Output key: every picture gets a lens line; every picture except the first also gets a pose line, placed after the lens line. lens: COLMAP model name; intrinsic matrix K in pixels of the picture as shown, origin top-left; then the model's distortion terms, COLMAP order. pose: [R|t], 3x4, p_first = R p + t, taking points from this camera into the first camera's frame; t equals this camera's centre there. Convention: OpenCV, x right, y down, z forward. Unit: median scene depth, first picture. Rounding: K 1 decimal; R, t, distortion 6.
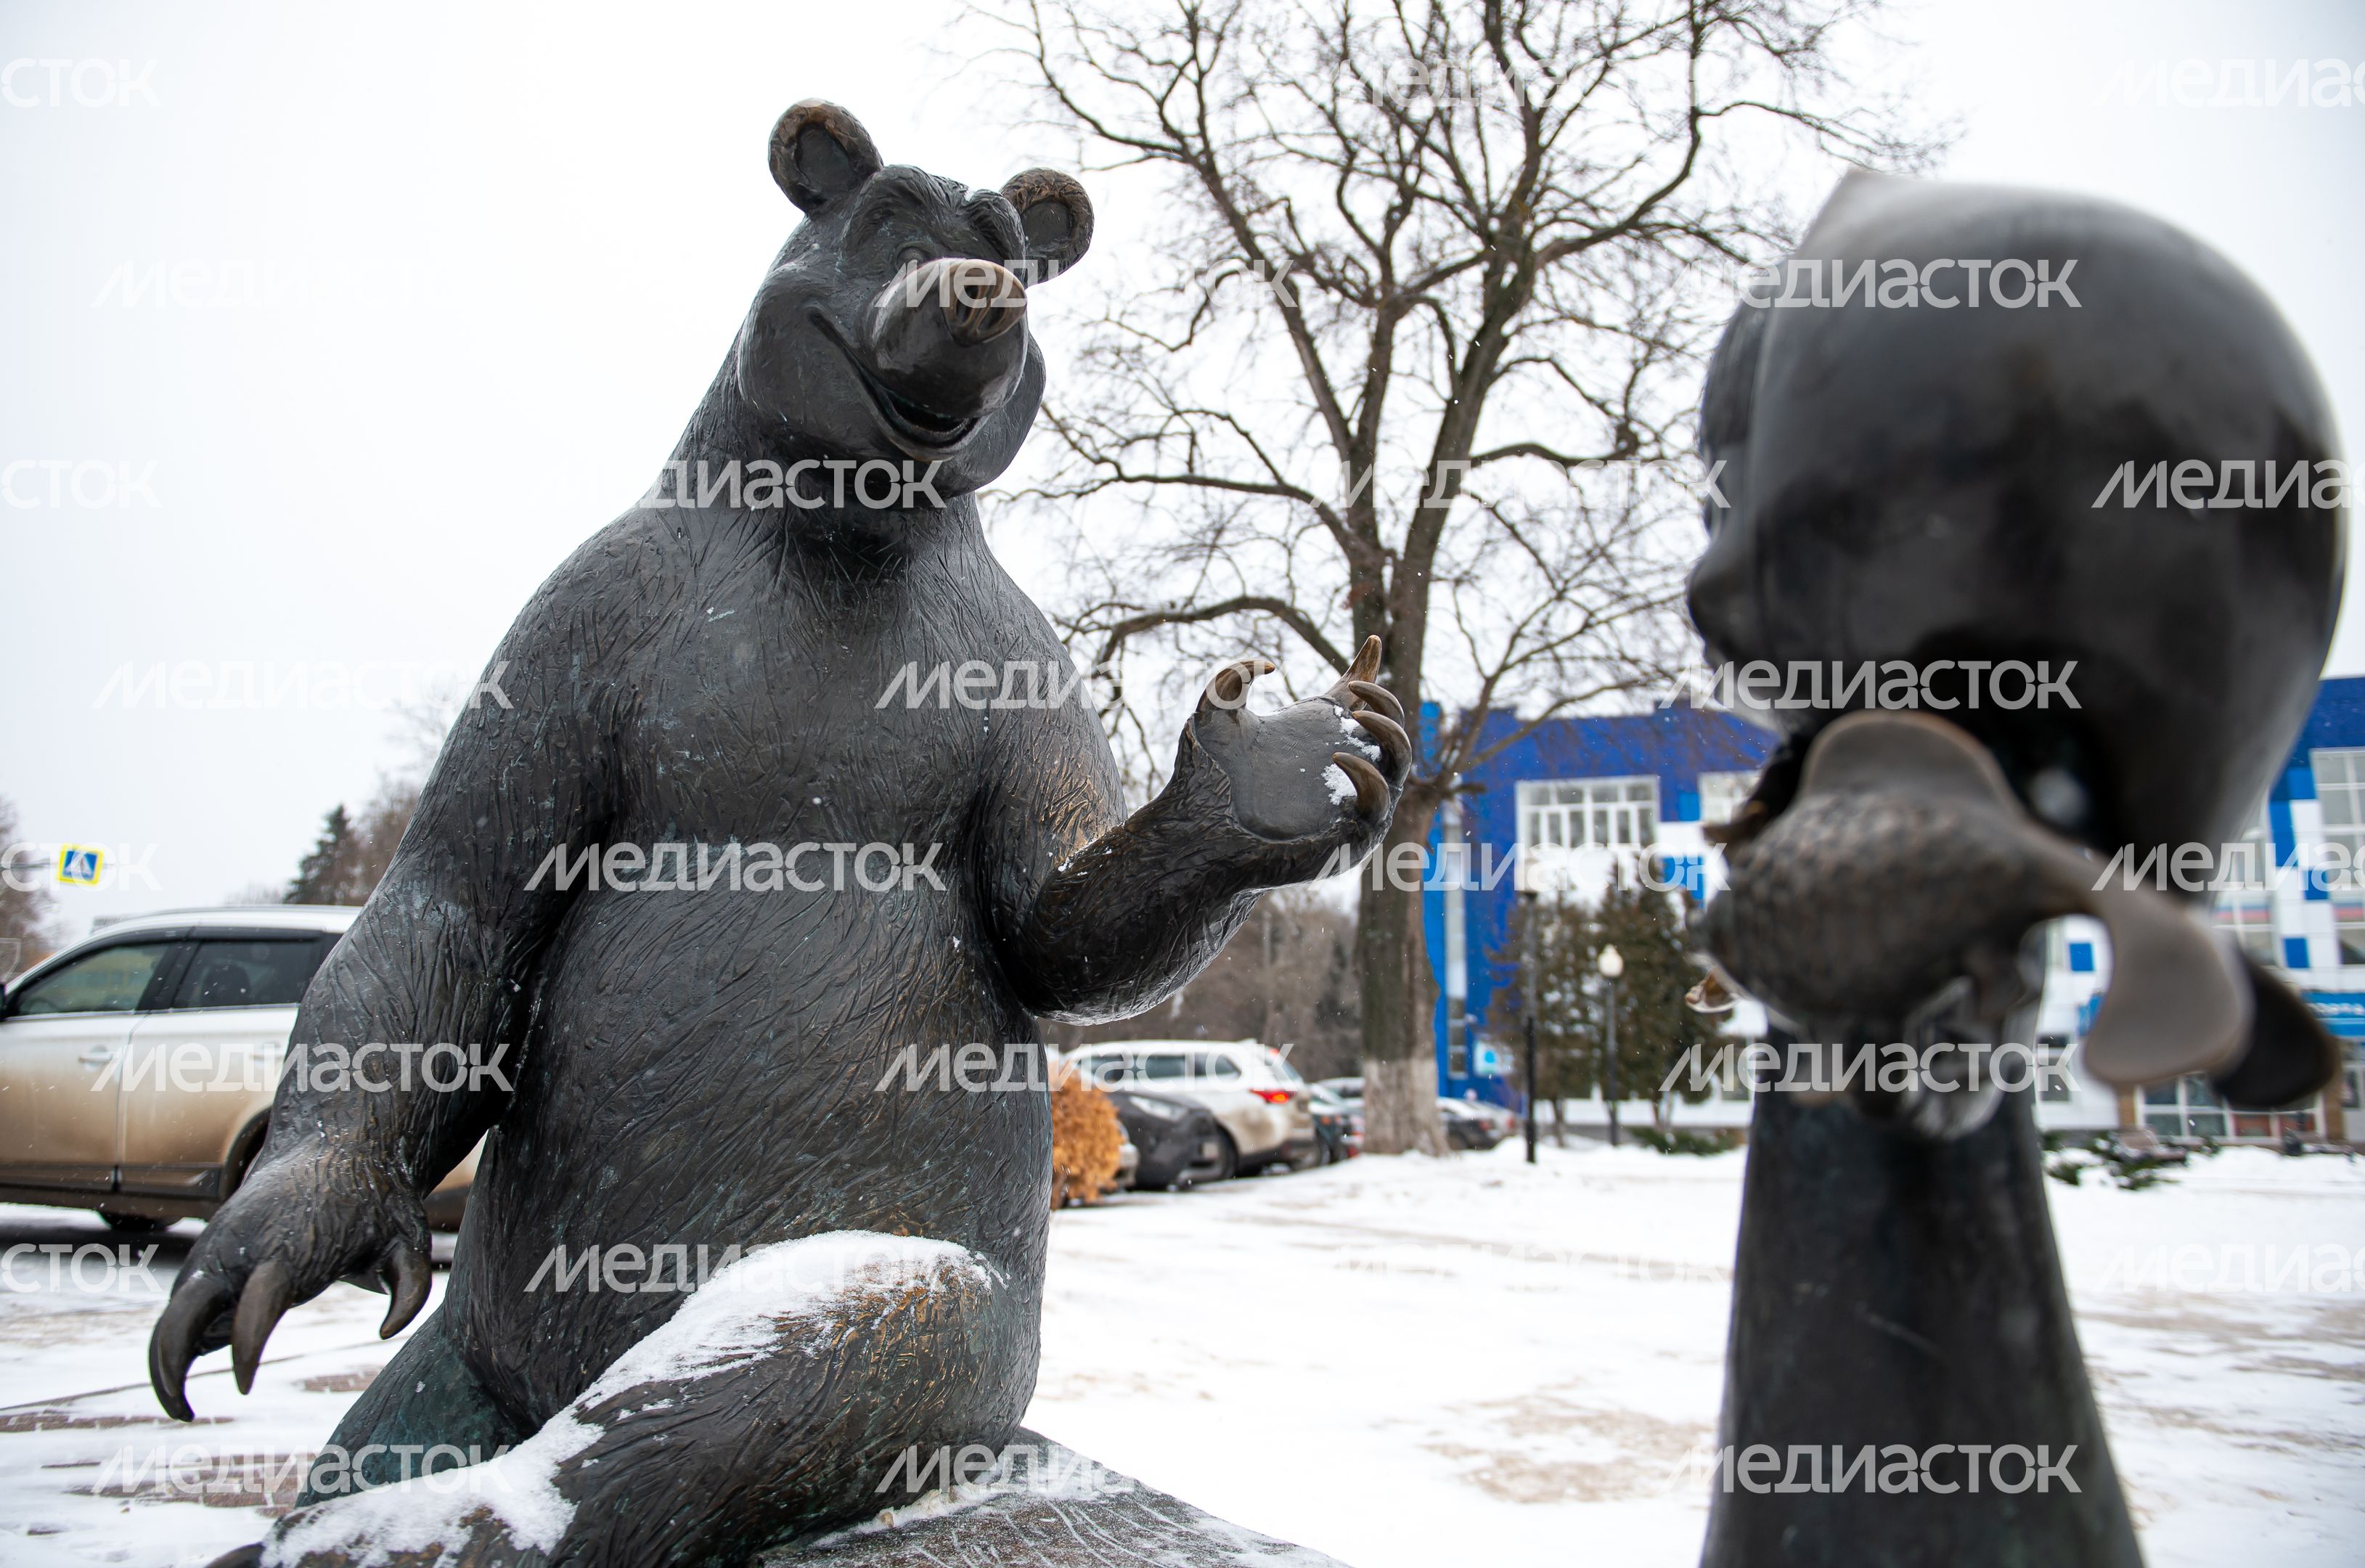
lens RADIAL K [[1696.1, 0, 1172.6], [0, 1696.1, 783.8], [0, 0, 1]] dist [-0.059931, -0.000365]
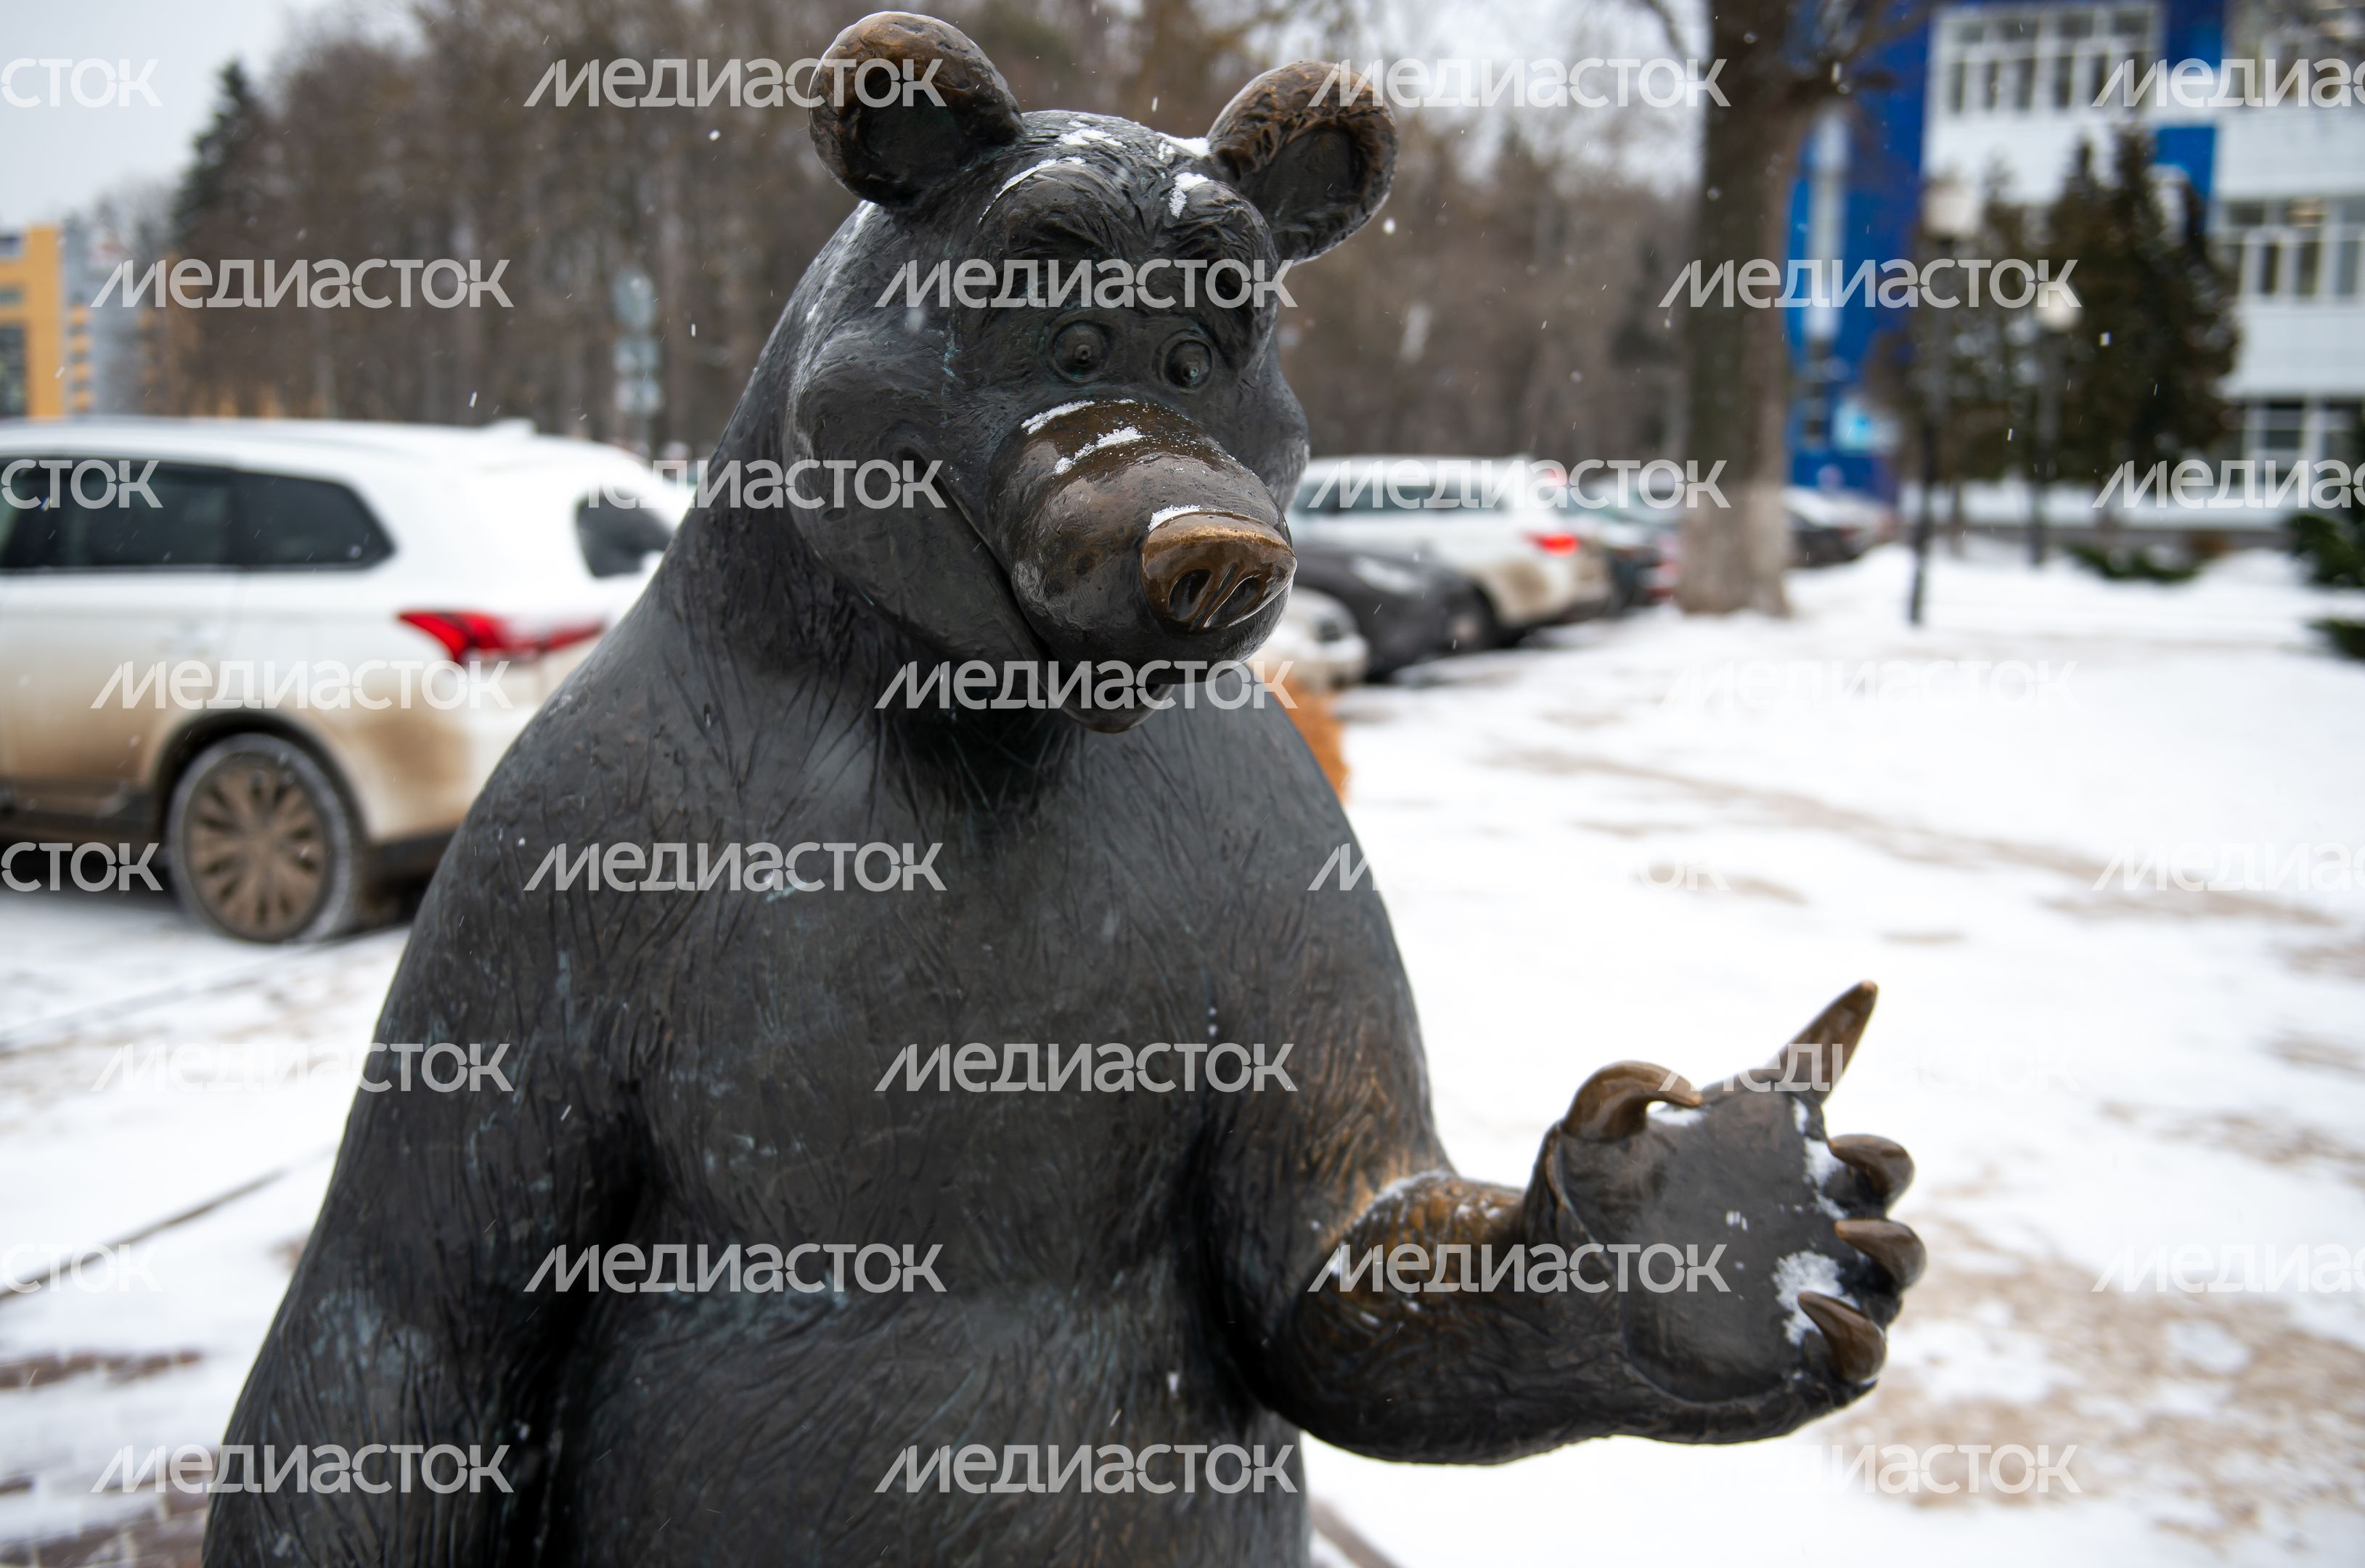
lens RADIAL K [[2326.6, 0, 1149.1], [0, 2326.6, 750.4], [0, 0, 1]] dist [0.008684, 0.000000]
pose [[0.994377, 0.019736, -0.104045, -0.044884], [0.015222, 0.945642, 0.324852, -0.401772], [0.104801, -0.324609, 0.940024, 0.216220]]
